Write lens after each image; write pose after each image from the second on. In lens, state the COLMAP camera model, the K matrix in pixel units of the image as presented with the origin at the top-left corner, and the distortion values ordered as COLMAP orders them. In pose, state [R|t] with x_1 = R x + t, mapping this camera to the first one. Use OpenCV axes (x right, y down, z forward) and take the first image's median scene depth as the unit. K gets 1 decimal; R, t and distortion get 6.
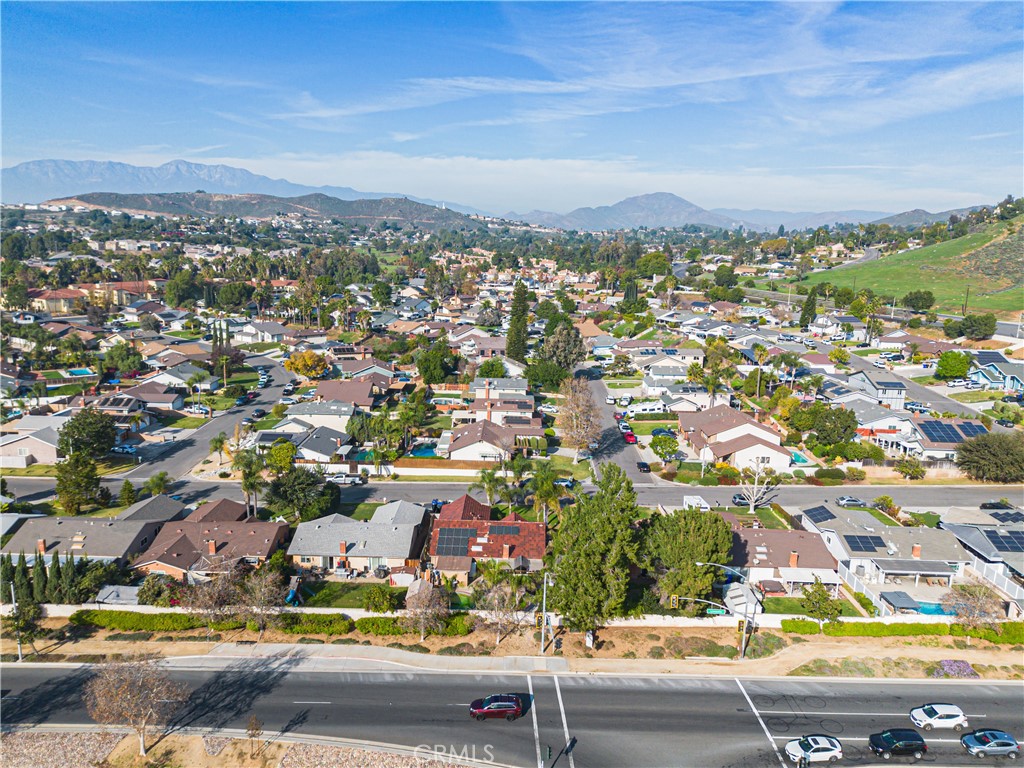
lens RADIAL K [[735.0, 0, 505.2], [0, 735.0, 385.3], [0, 0, 1]] dist [0.070499, -0.070604]
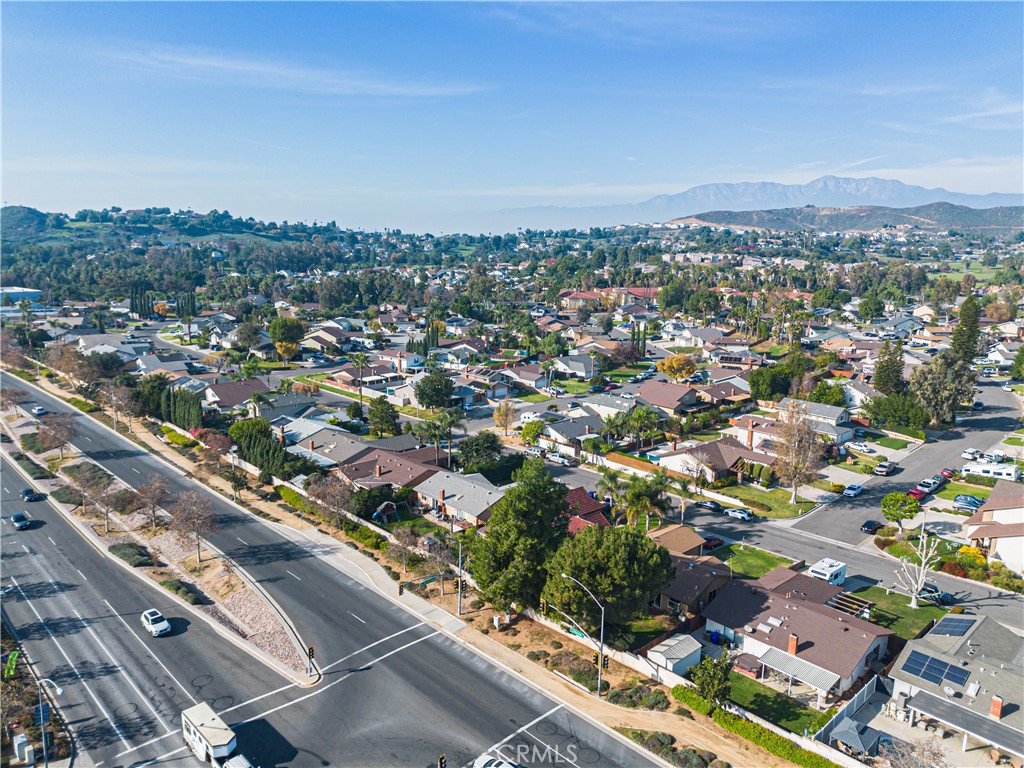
lens RADIAL K [[735.0, 0, 505.2], [0, 735.0, 385.3], [0, 0, 1]] dist [0.070499, -0.070604]
pose [[0.704767, 0.135166, -0.696444, 0.433890], [-0.148405, 0.988052, 0.041583, -0.014933], [0.693743, 0.074050, 0.716406, 0.129118]]
